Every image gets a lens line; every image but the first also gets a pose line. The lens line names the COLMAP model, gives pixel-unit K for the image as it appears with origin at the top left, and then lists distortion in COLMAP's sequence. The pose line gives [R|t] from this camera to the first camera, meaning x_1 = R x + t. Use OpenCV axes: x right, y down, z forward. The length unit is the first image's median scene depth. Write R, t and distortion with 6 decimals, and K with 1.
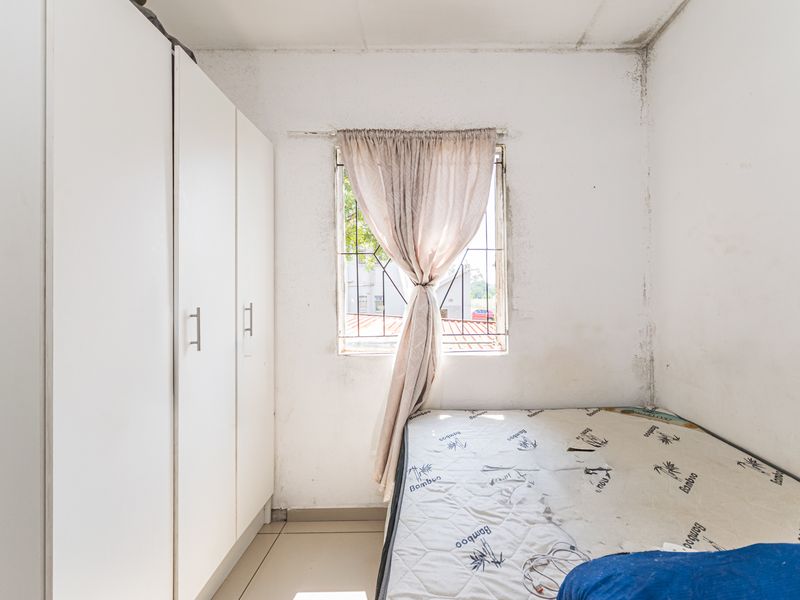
lens RADIAL K [[406.5, 0, 401.5], [0, 406.5, 298.3], [0, 0, 1]] dist [0.006479, 0.003507]
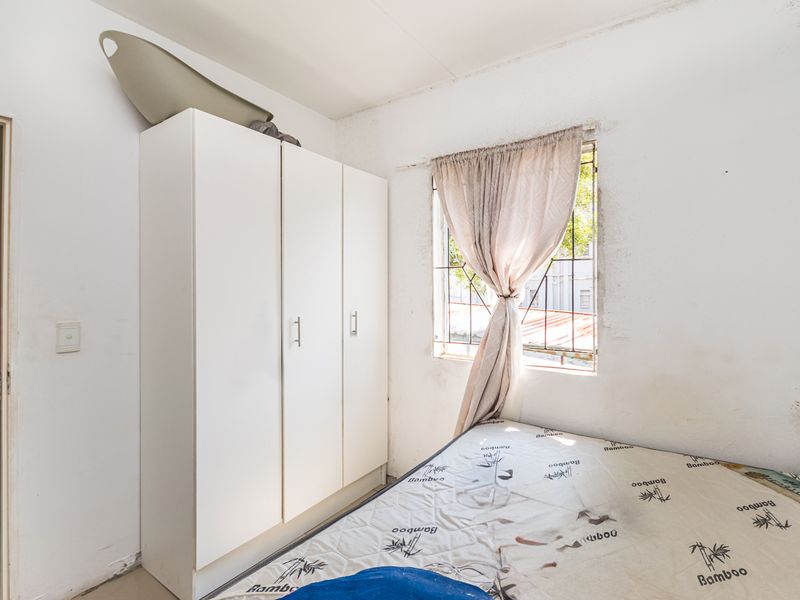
lens RADIAL K [[406.5, 0, 400.2], [0, 406.5, 296.3], [0, 0, 1]] dist [0.006479, 0.003507]
pose [[0.811651, 0.017303, -0.583887, 0.441069], [-0.002062, 0.999640, 0.026757, -0.062404], [0.584139, -0.020513, 0.811394, 0.023464]]
